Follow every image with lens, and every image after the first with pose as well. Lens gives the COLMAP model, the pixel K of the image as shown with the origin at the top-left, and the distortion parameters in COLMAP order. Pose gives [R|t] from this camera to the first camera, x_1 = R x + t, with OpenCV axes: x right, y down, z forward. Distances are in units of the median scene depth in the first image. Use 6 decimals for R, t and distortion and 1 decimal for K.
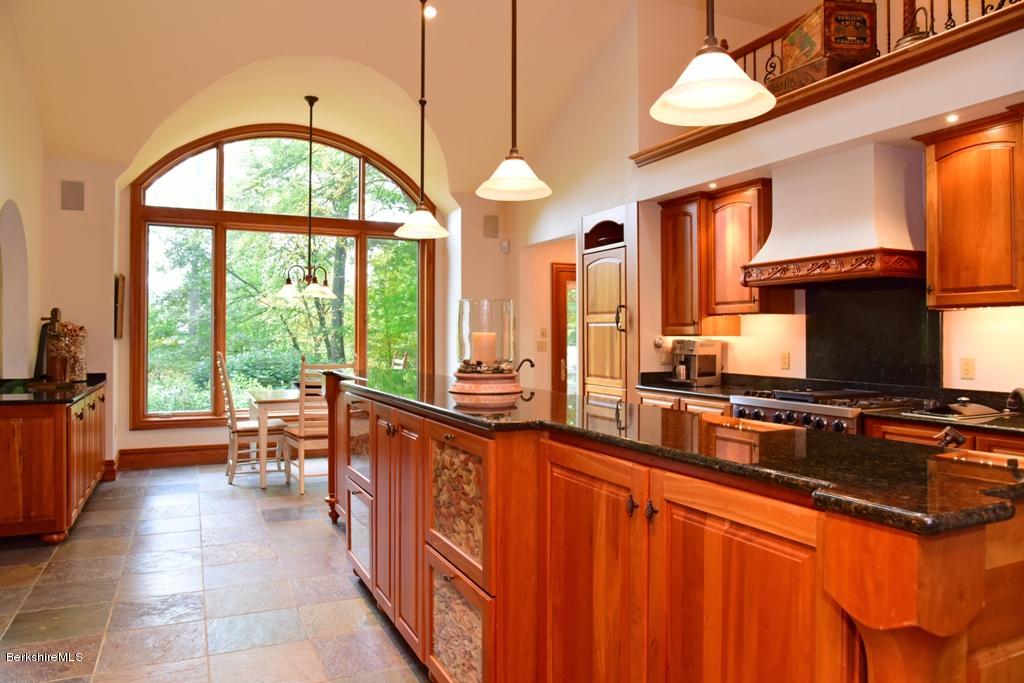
lens RADIAL K [[708.5, 0, 512.1], [0, 708.5, 330.4], [0, 0, 1]] dist [-0.035110, 0.001598]
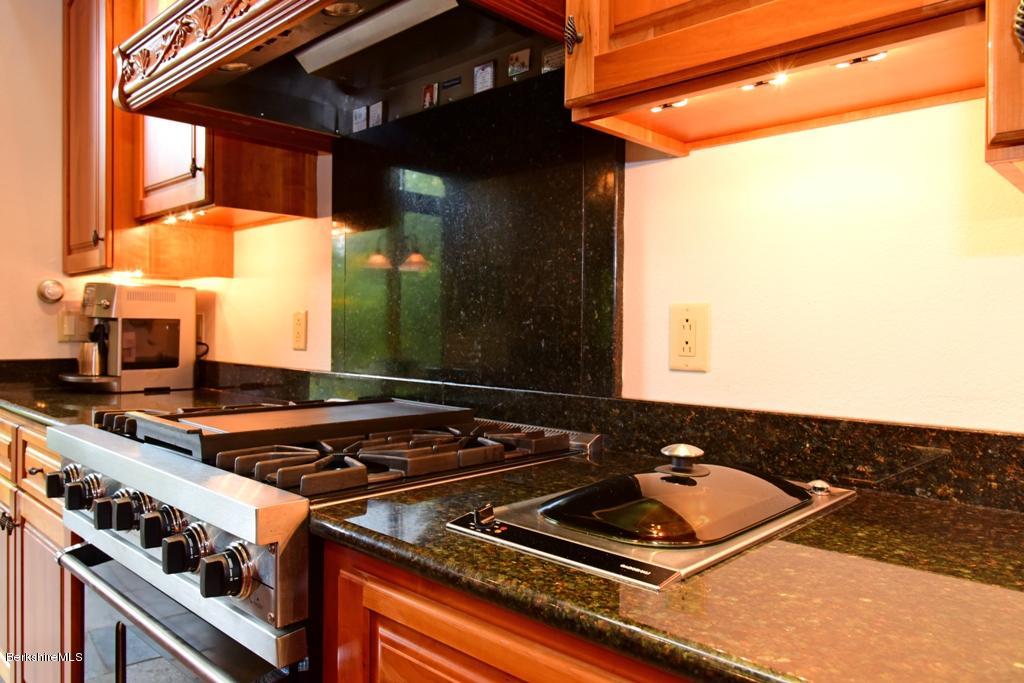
lens RADIAL K [[721.7, 0, 512.0], [0, 721.7, 341.5], [0, 0, 1]] dist [-0.027236, 0.003970]
pose [[0.932147, 0.000295, 0.362080, 0.326923], [-0.011102, 0.999553, 0.027766, 0.034164], [-0.361910, -0.029902, 0.931733, 0.515988]]
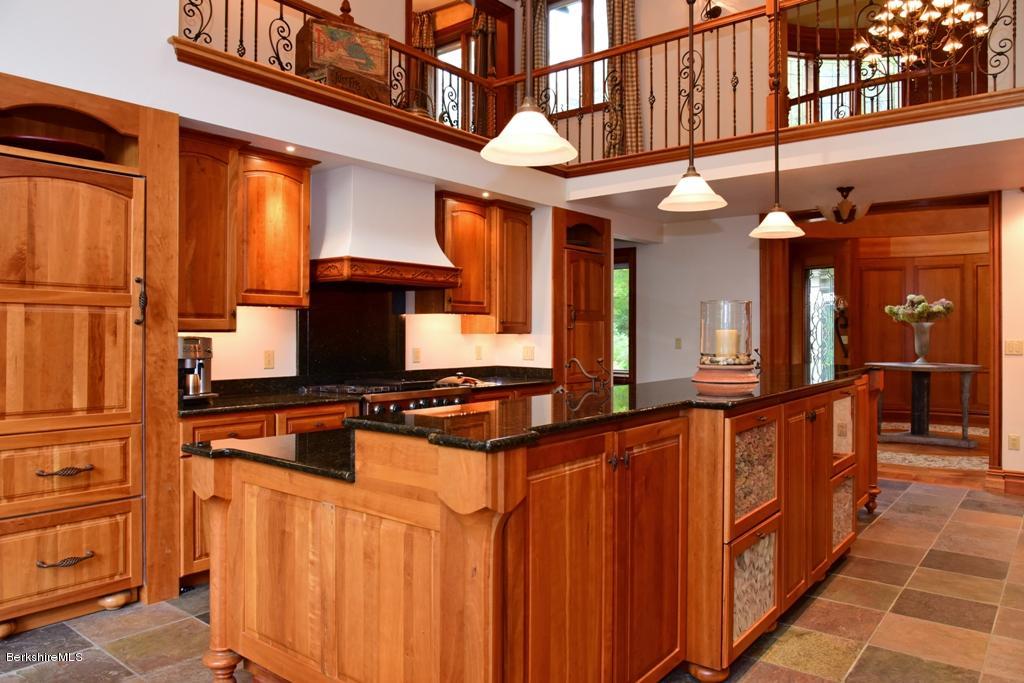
lens RADIAL K [[708.5, 0, 512.1], [0, 708.5, 330.4], [0, 0, 1]] dist [-0.035110, 0.001598]
pose [[-0.444356, 0.002815, 0.895846, -0.526162], [-0.008206, 0.999940, -0.007213, 0.009343], [-0.895813, -0.010557, -0.444306, 1.048481]]
